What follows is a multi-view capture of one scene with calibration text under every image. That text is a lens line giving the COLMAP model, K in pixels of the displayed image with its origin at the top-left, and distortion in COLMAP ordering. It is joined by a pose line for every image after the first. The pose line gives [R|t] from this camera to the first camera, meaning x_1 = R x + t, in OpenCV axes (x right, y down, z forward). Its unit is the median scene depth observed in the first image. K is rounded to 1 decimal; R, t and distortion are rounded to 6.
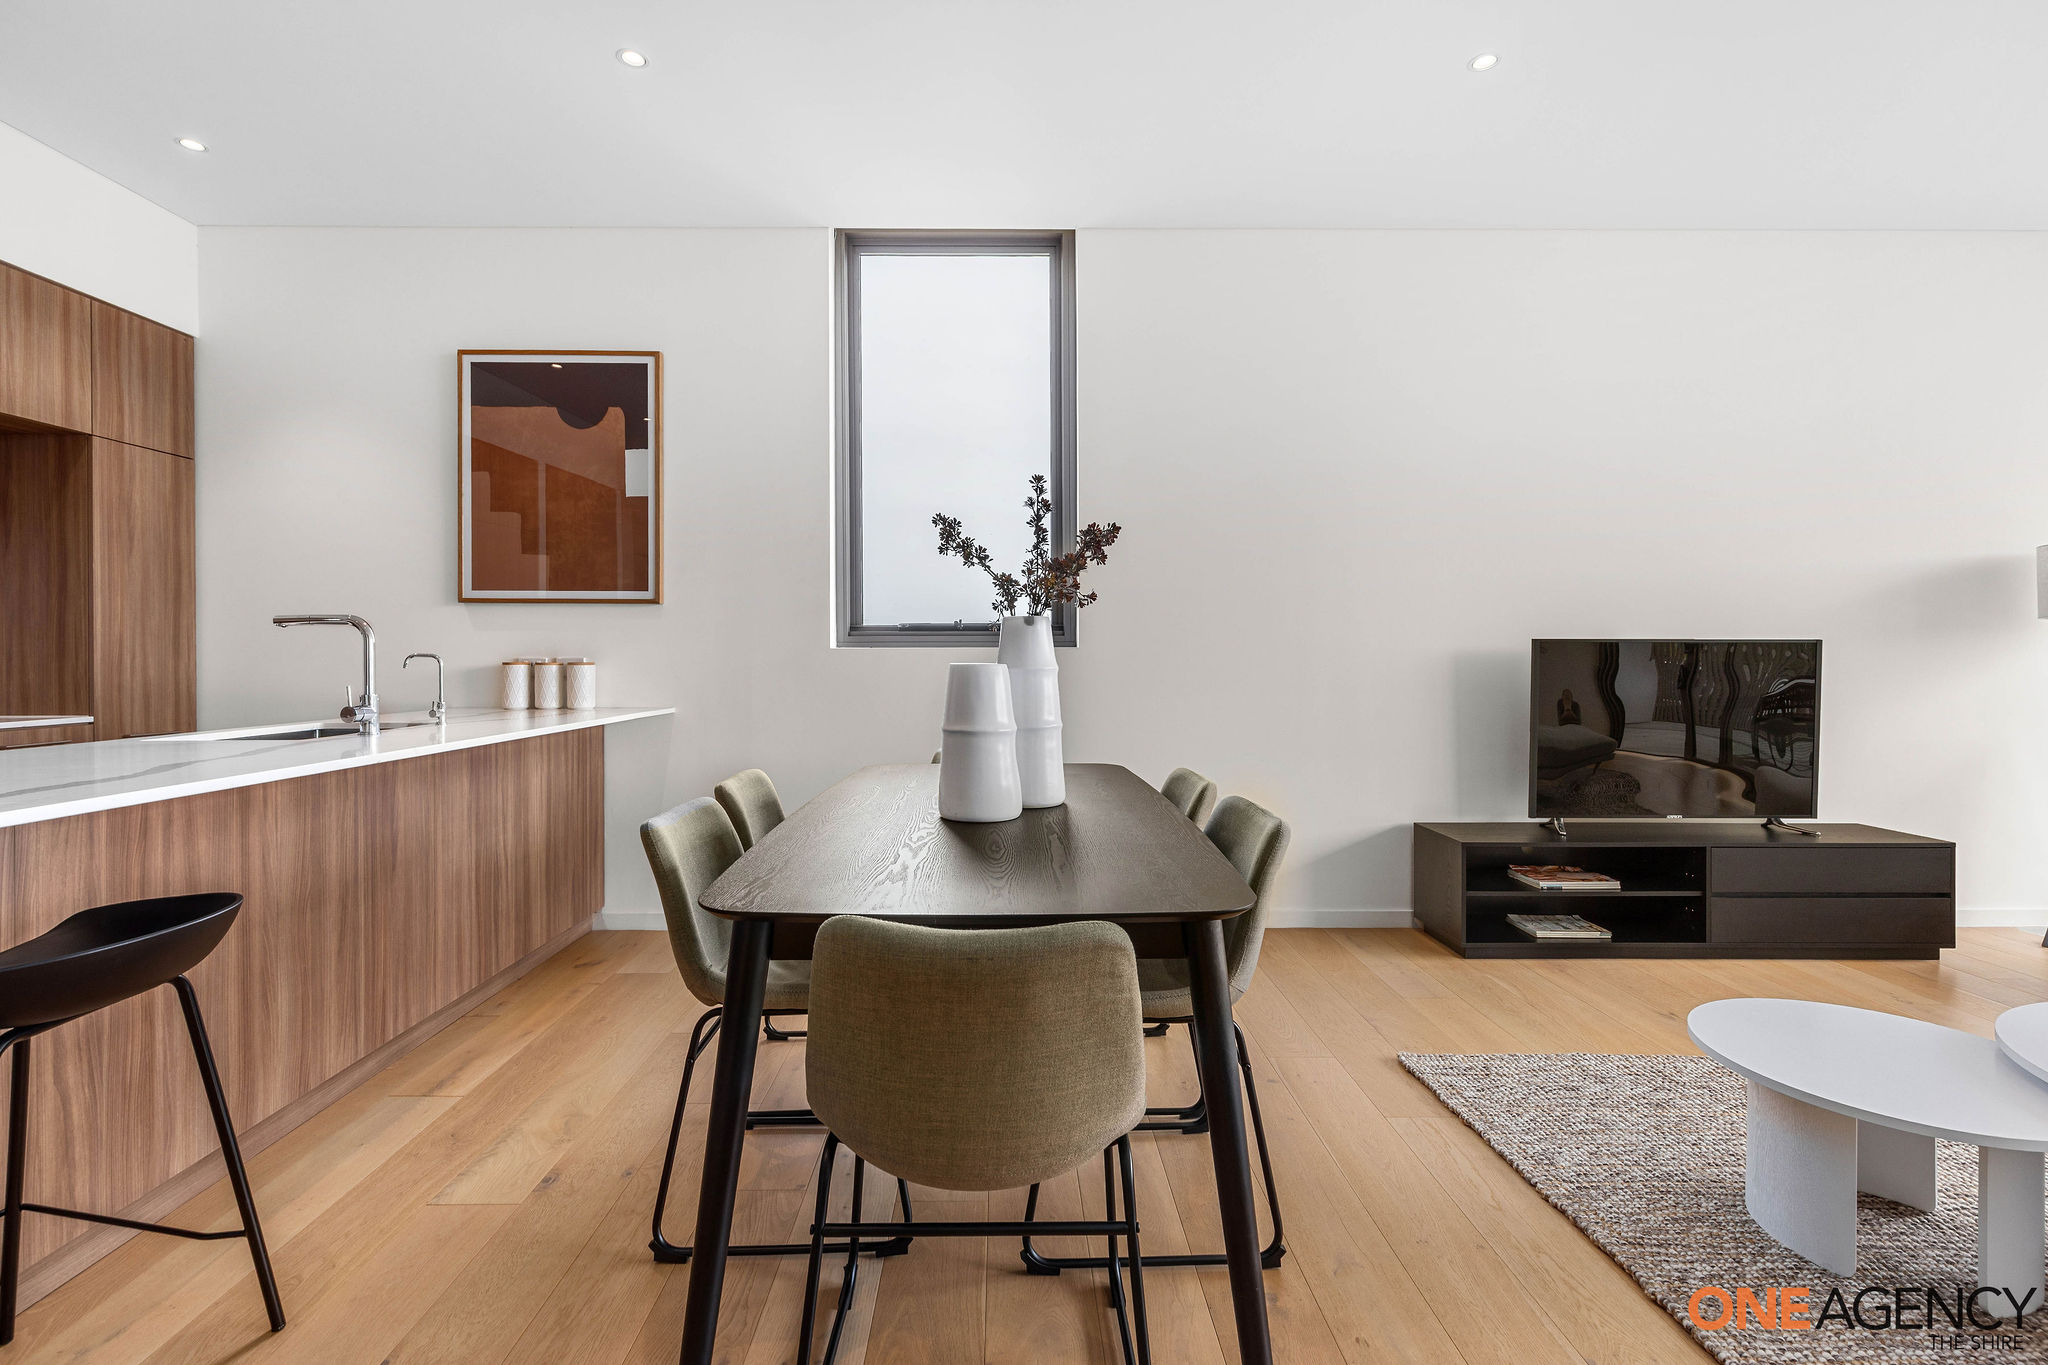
lens RADIAL K [[954.6, 0, 1009.1], [0, 954.6, 654.2], [0, 0, 1]] dist [0.002142, 0.000337]
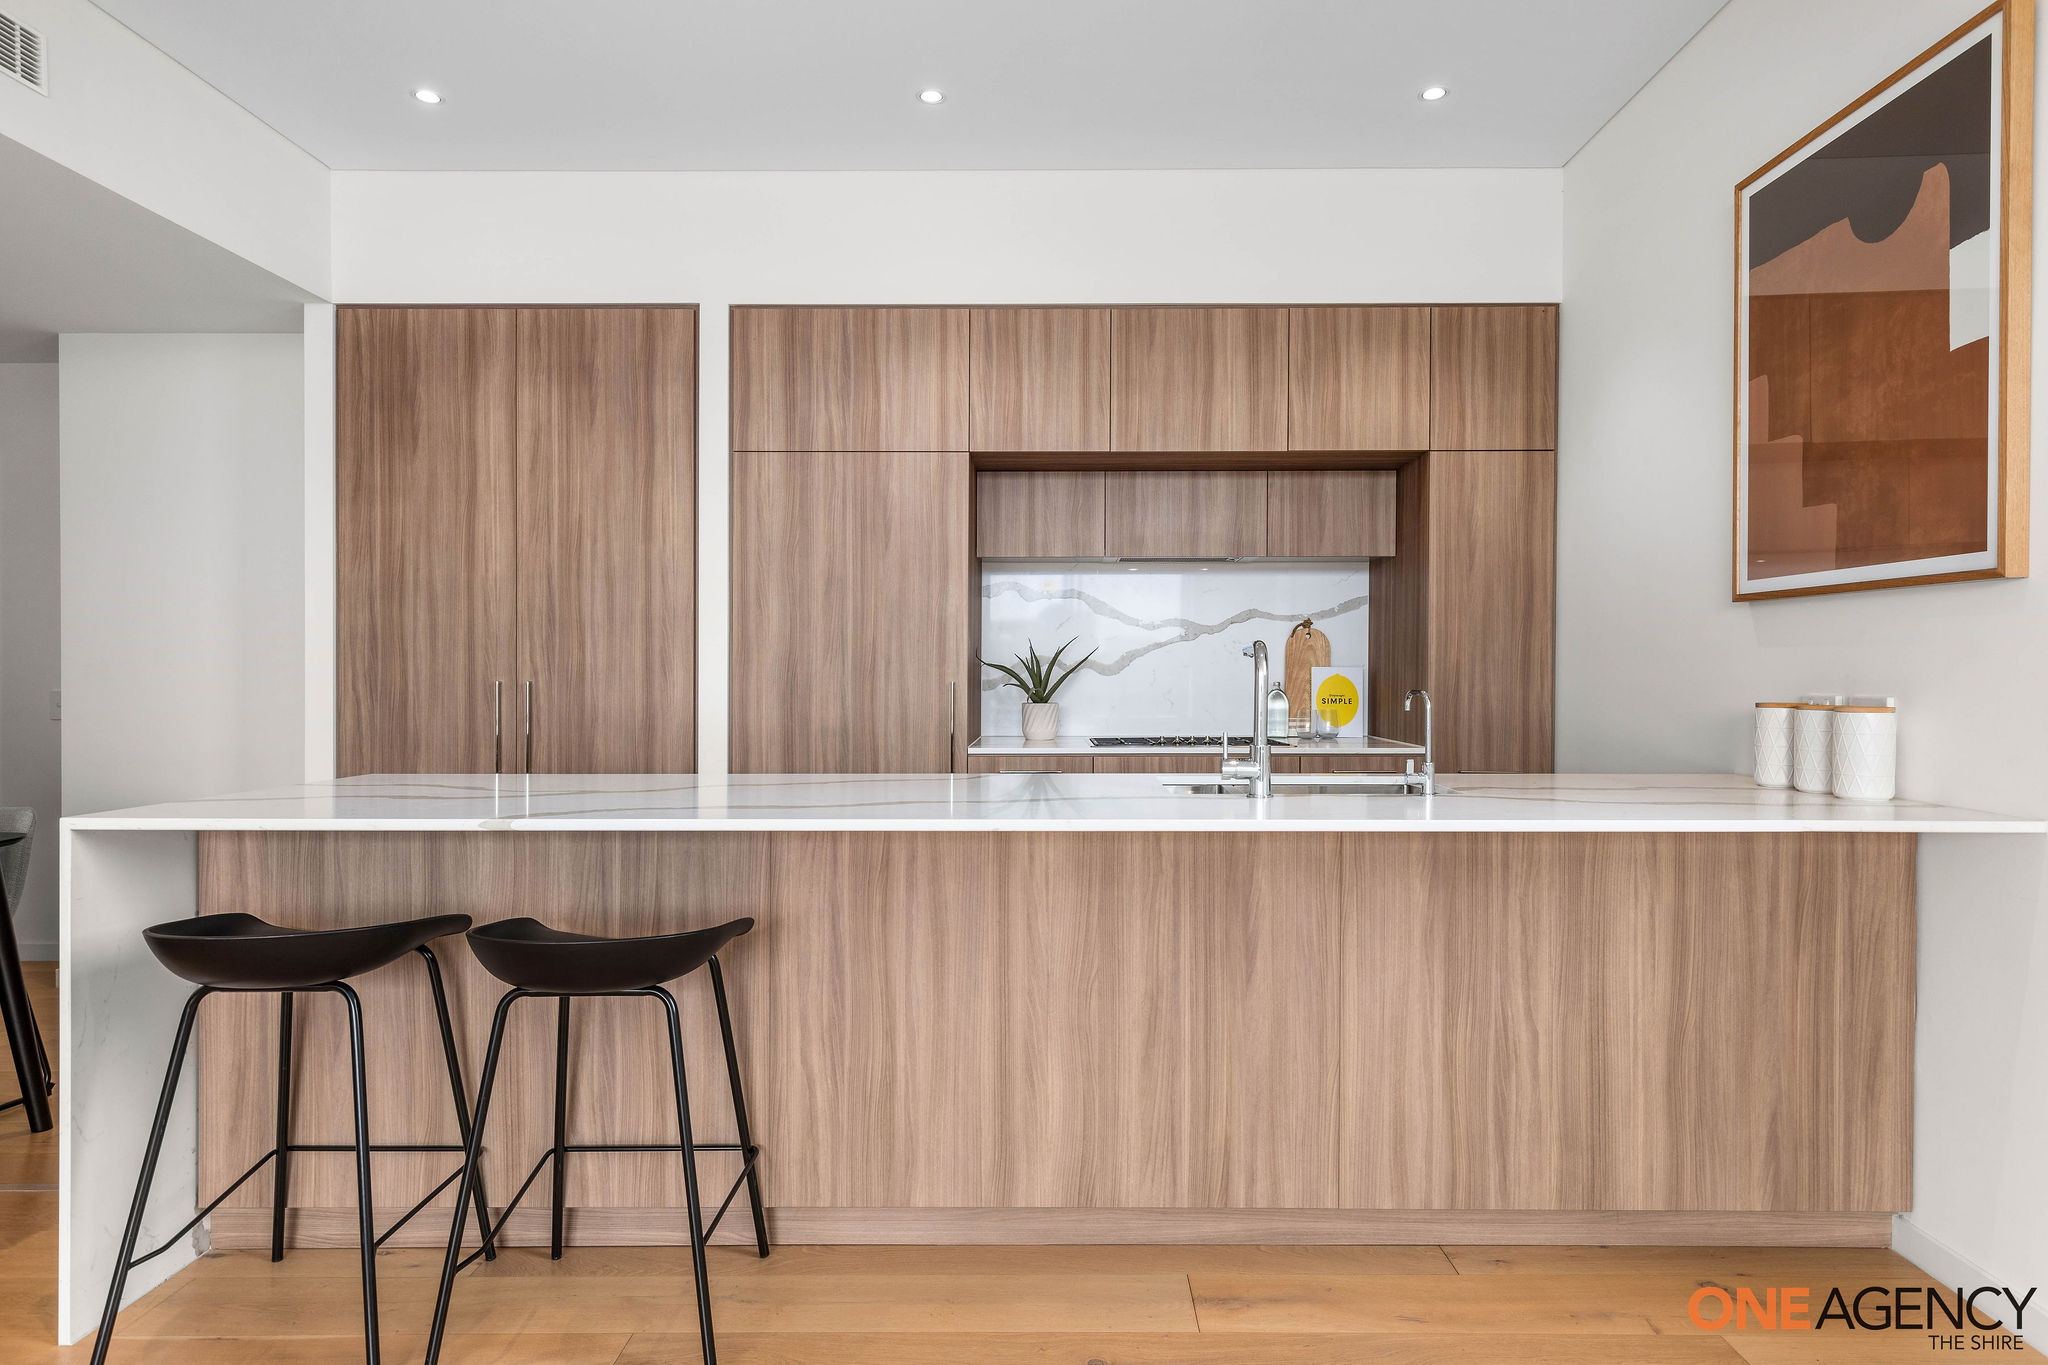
lens RADIAL K [[1134.4, 0, 1024.0], [0, 1134.4, 682.5], [0, 0, 1]] dist [-0.000098, -0.000506]
pose [[-0.025727, 0.011546, -0.999602, 0.171075], [0.002613, 0.999931, 0.011482, -0.013215], [0.999666, -0.002316, -0.025756, 0.606670]]
